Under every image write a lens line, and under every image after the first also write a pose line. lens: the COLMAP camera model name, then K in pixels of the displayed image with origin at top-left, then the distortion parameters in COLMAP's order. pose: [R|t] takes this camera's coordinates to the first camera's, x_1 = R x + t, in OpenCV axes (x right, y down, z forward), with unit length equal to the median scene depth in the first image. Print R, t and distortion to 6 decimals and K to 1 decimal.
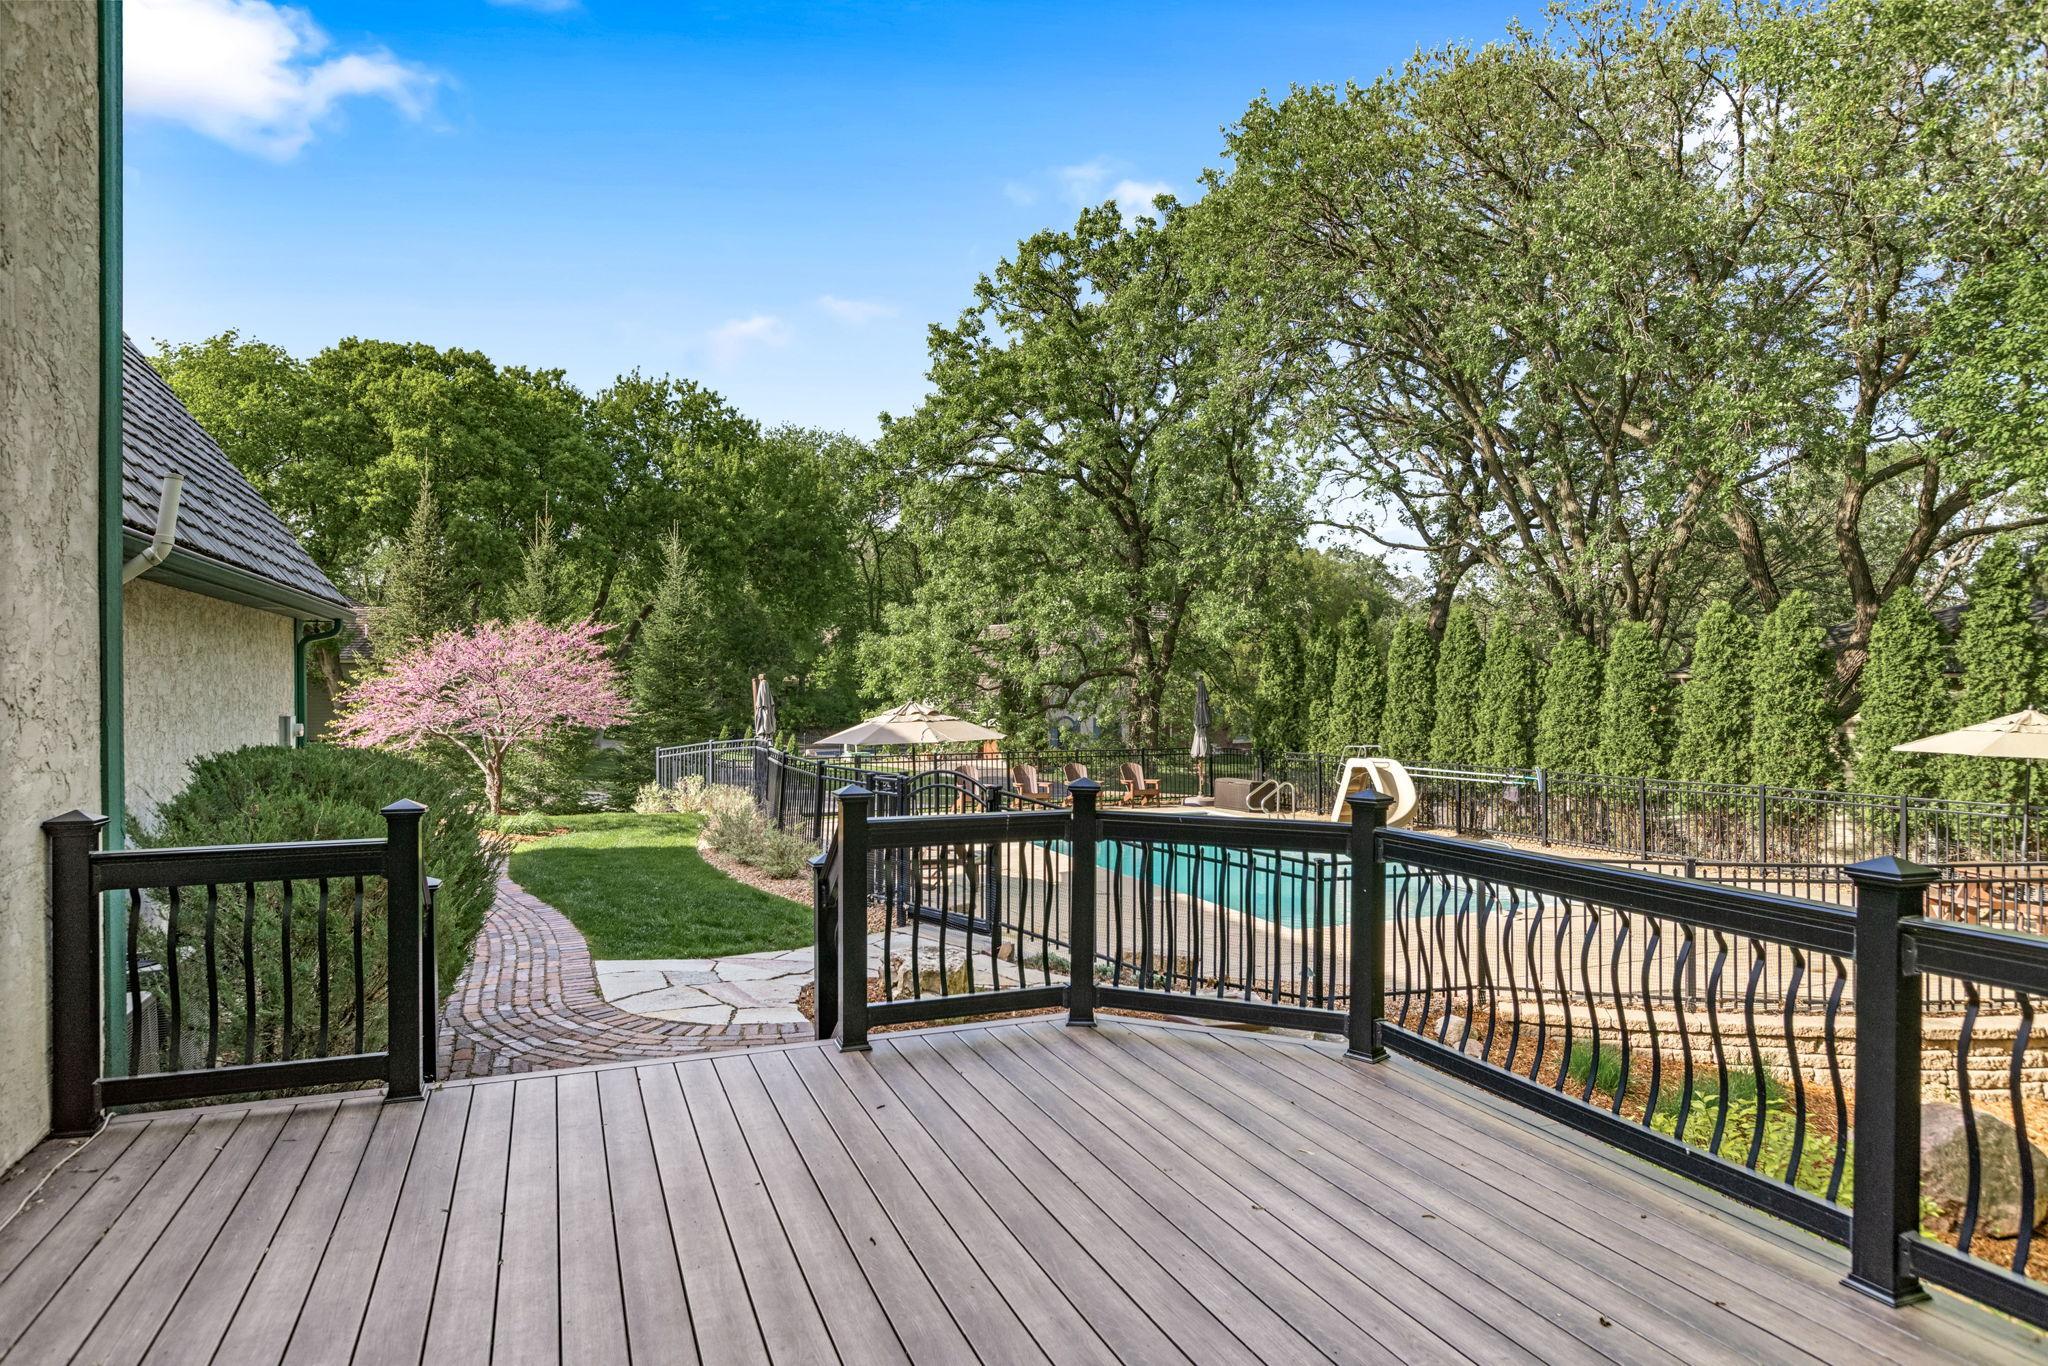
lens RADIAL K [[1159.0, 0, 1037.1], [0, 1159.0, 691.3], [0, 0, 1]] dist [0.001663, -0.001404]
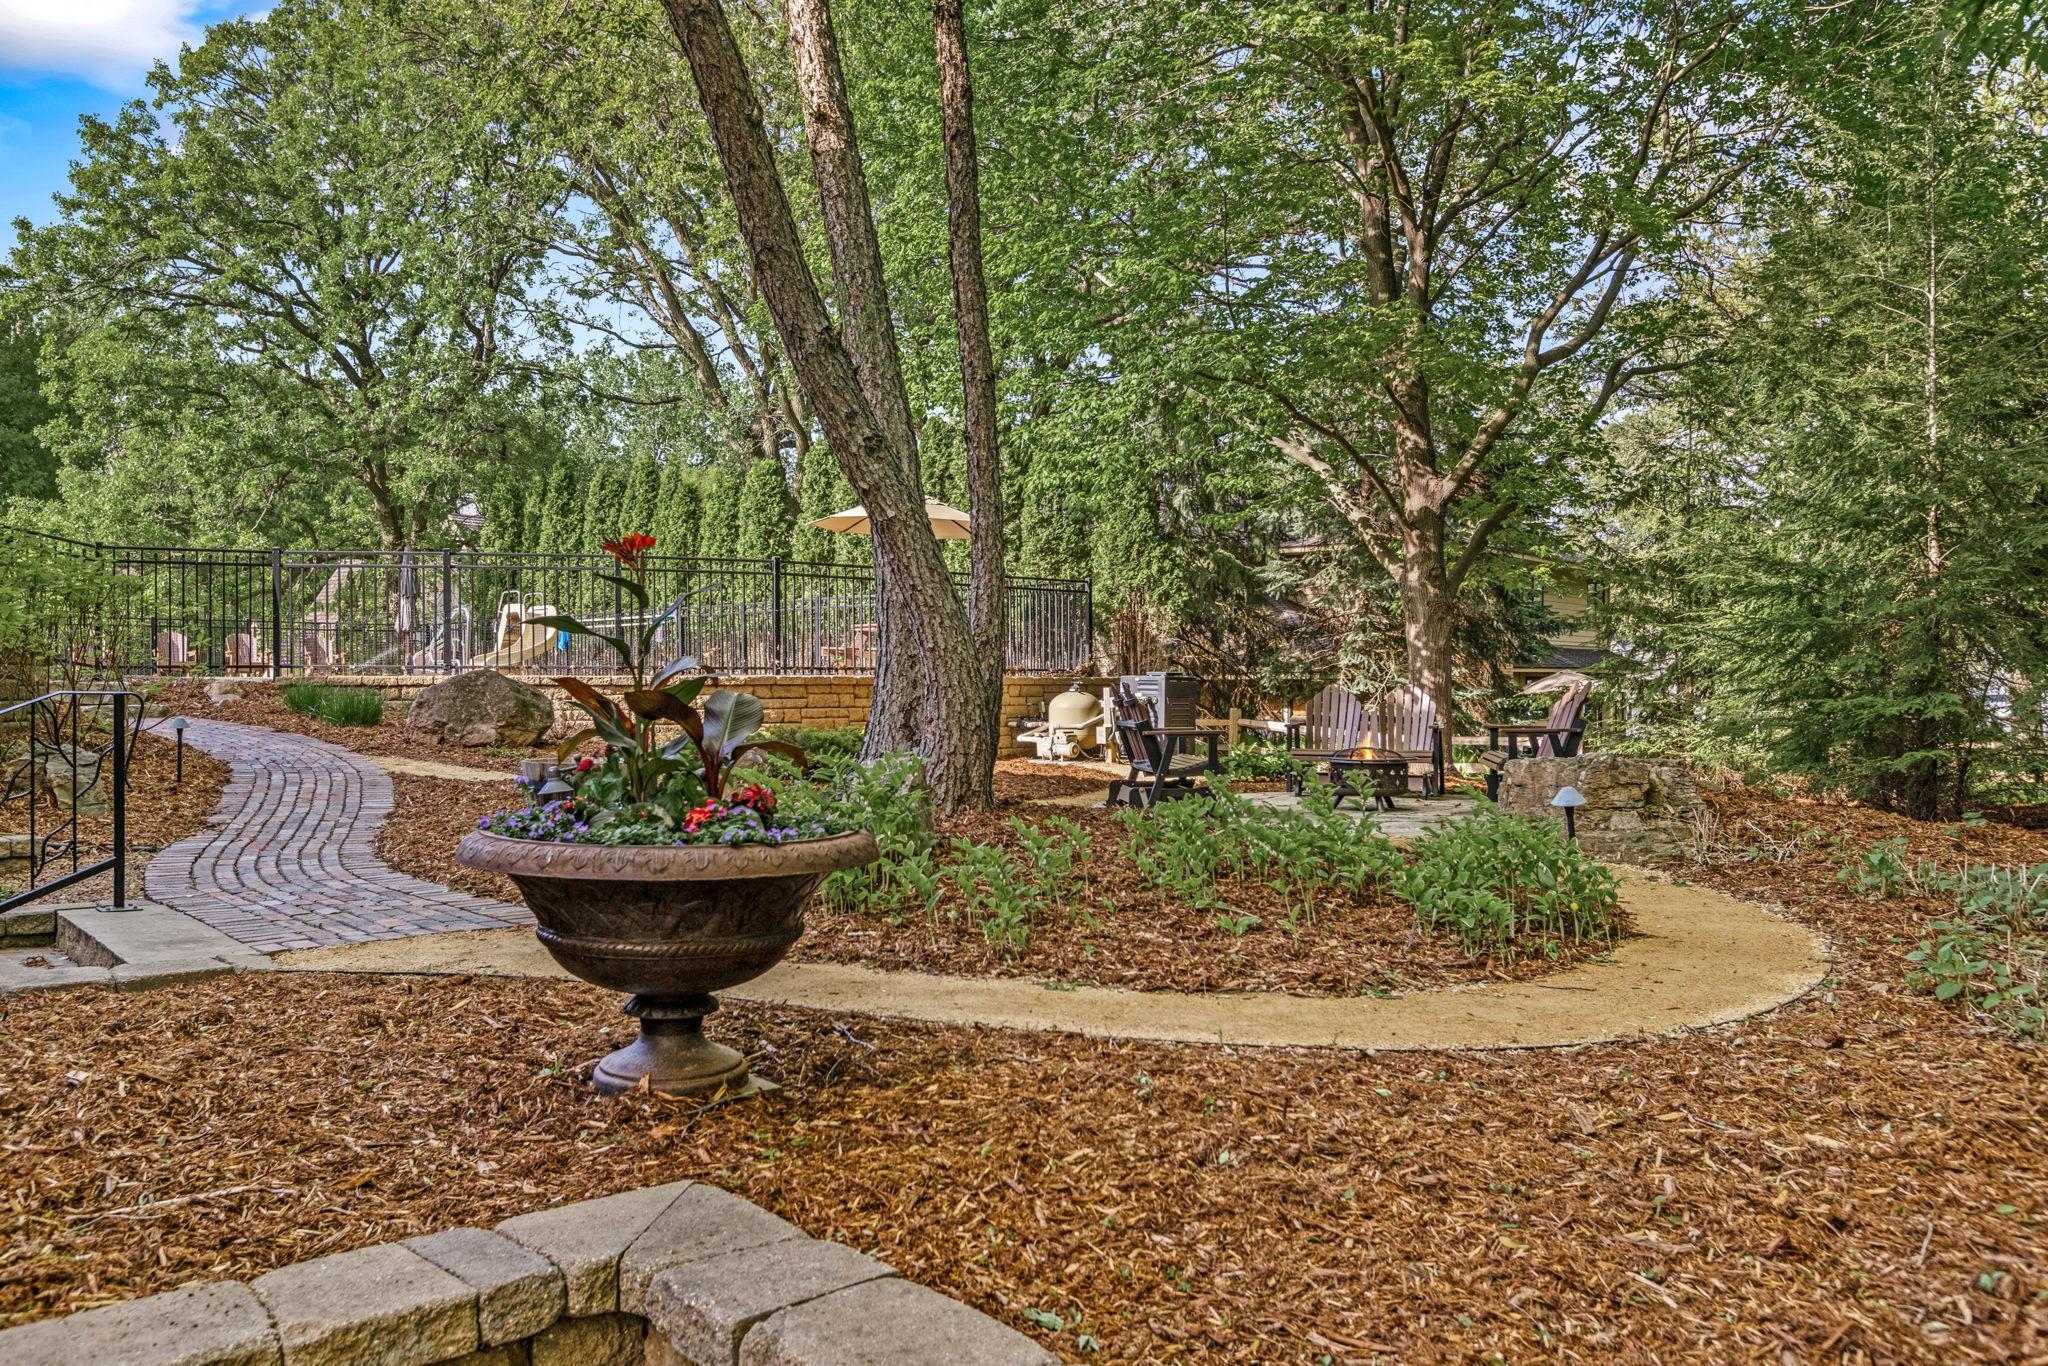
lens RADIAL K [[1602.7, 0, 1005.3], [0, 1602.7, 727.4], [0, 0, 1]] dist [0.009908, -0.000833]
pose [[0.967606, -0.002767, 0.252451, 0.283353], [0.002317, 0.999995, 0.002080, 0.132298], [-0.252455, -0.001428, 0.967607, -0.306496]]
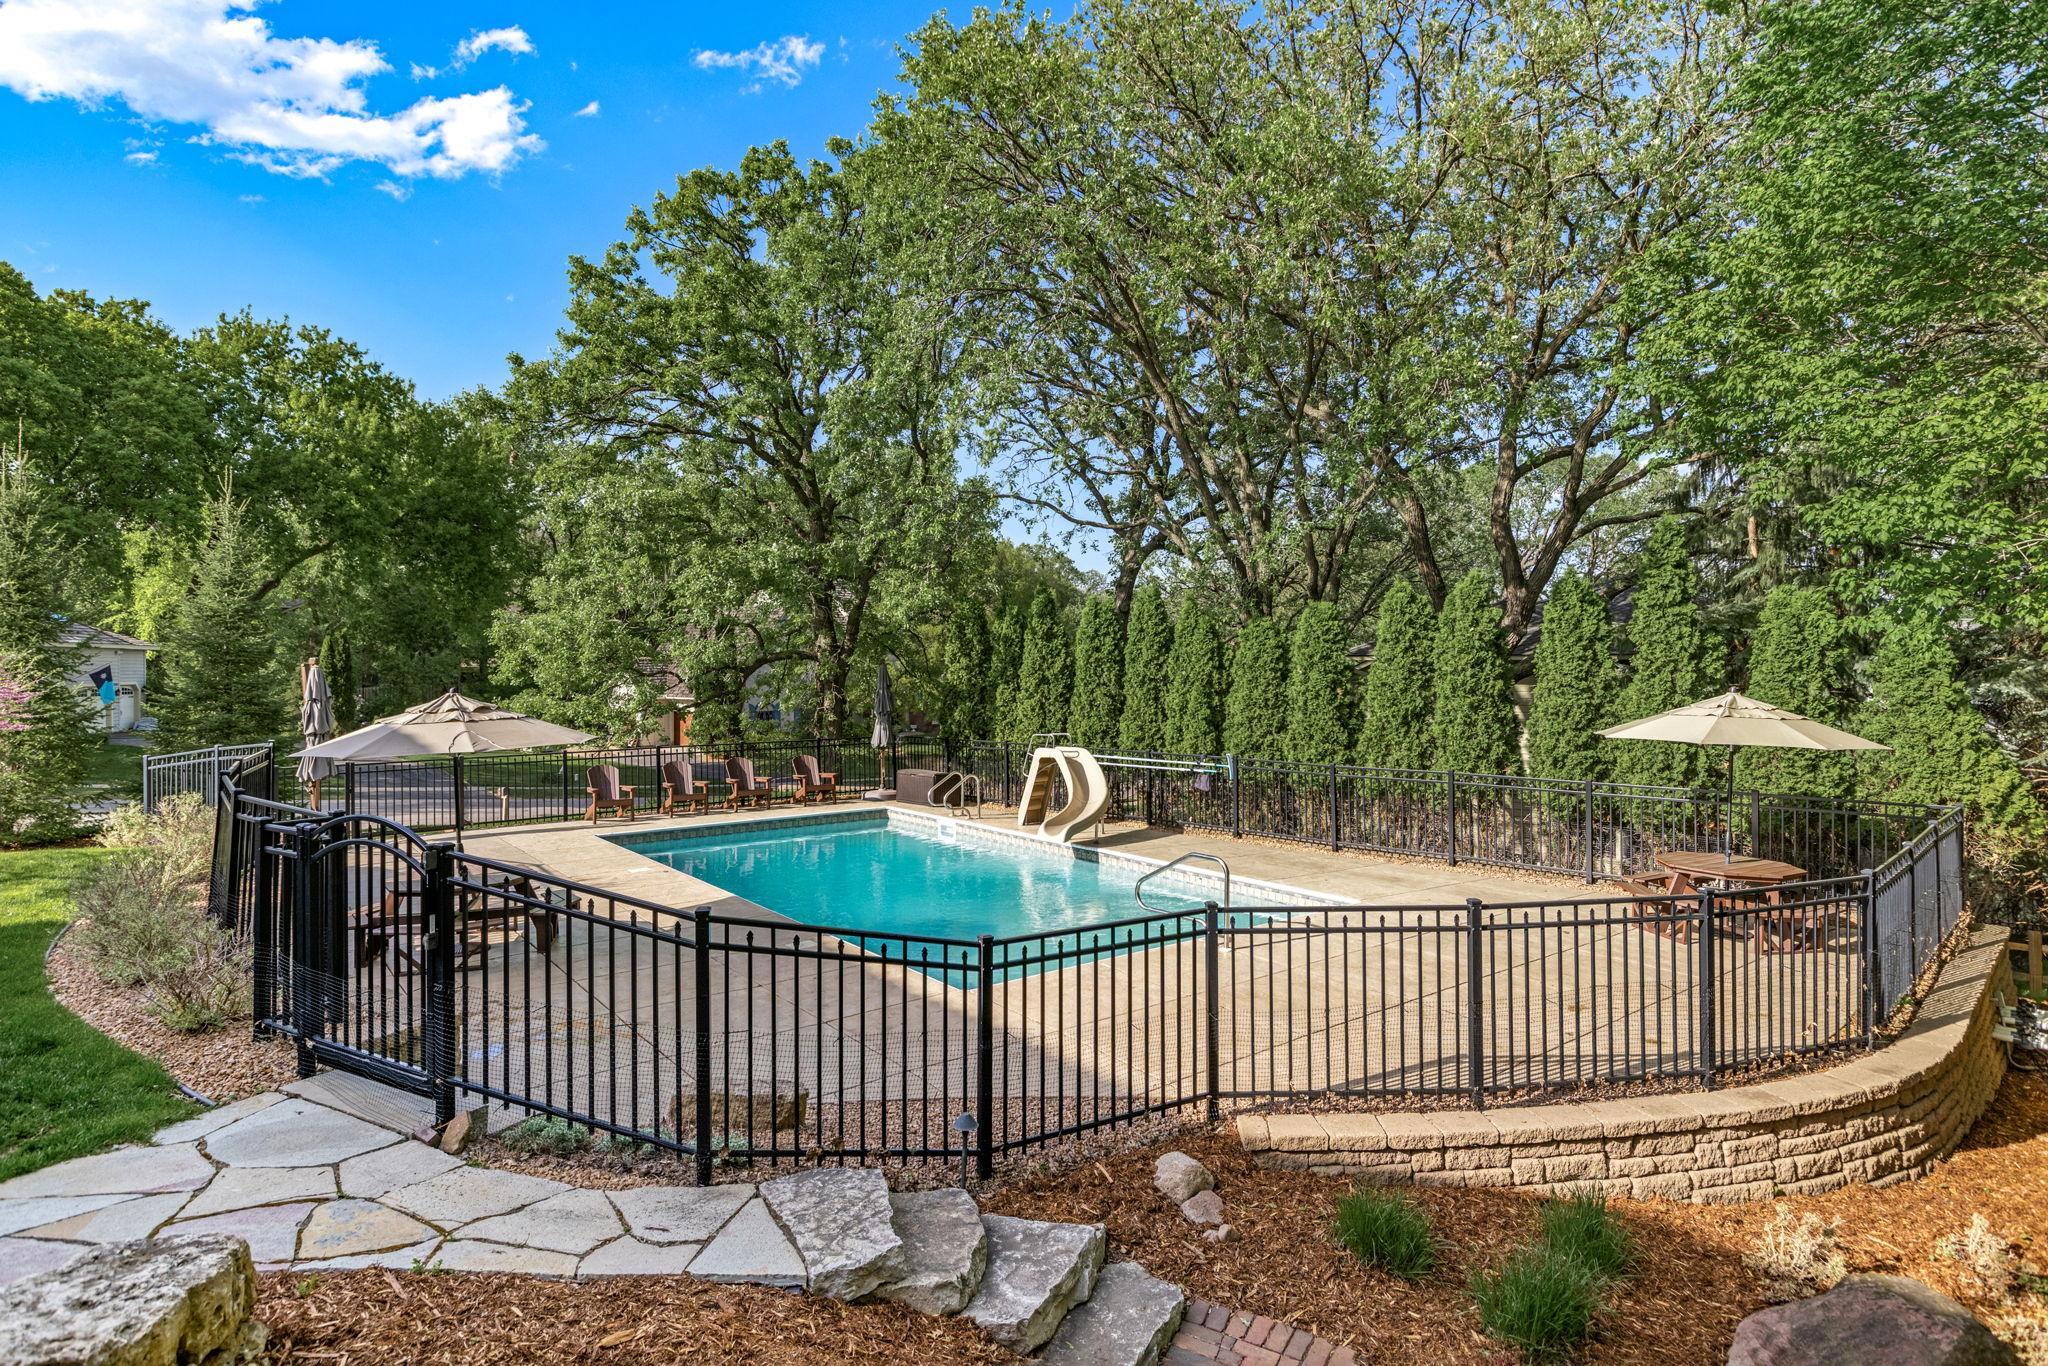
lens RADIAL K [[1048.2, 0, 1039.6], [0, 1048.2, 669.9], [0, 0, 1]] dist [-0.002962, -0.001839]
pose [[0.965712, -0.004129, 0.259583, 0.047458], [0.005197, 0.999981, -0.003426, -0.001091], [-0.259564, 0.004658, 0.965715, 0.166956]]
